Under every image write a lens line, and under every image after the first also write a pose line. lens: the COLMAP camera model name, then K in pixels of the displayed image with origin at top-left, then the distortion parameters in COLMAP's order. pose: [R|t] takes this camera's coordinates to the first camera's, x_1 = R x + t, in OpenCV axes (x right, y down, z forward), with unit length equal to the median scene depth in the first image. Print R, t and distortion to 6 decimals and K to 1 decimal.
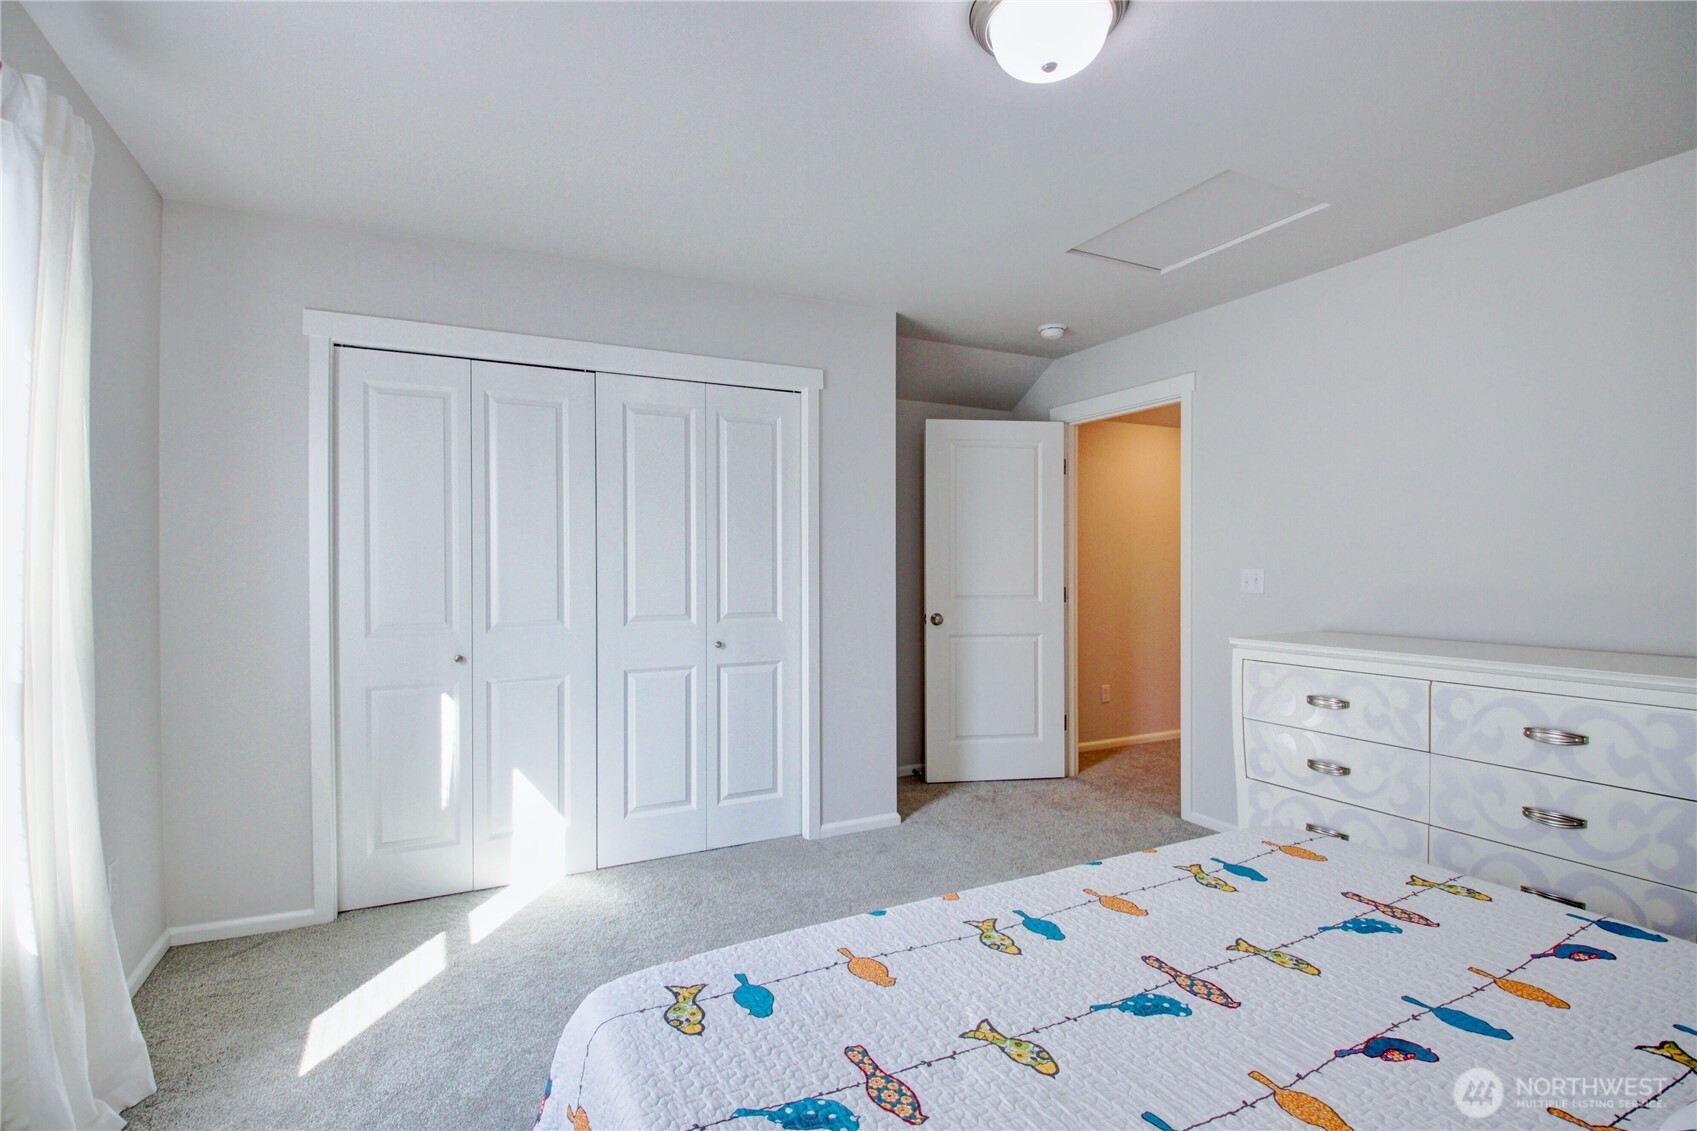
lens RADIAL K [[791.0, 0, 856.0], [0, 791.0, 564.6], [0, 0, 1]] dist [-0.018652, 0.000944]
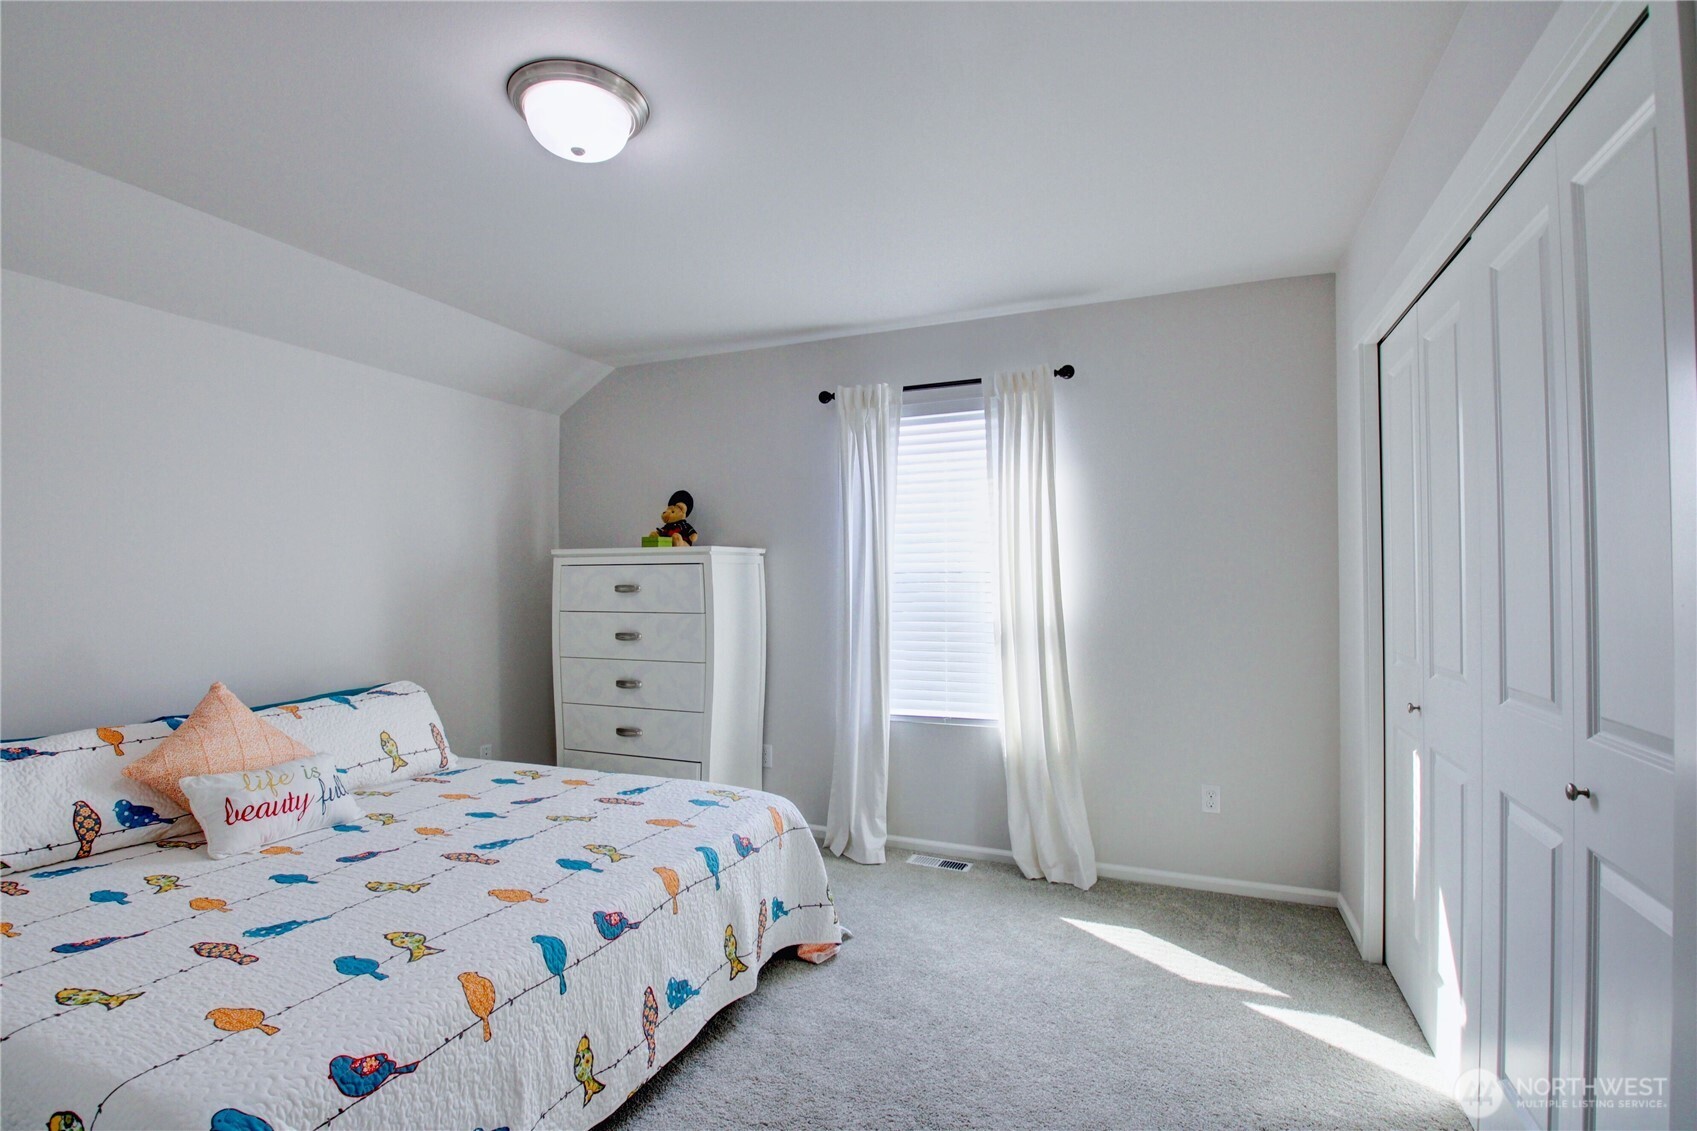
lens RADIAL K [[791.0, 0, 847.3], [0, 791.0, 567.9], [0, 0, 1]] dist [-0.018652, 0.000944]
pose [[-0.766619, -0.003695, -0.642092, 0.718204], [0.005140, 0.999916, -0.011891, -0.016932], [0.642082, -0.012416, -0.766535, 2.257253]]
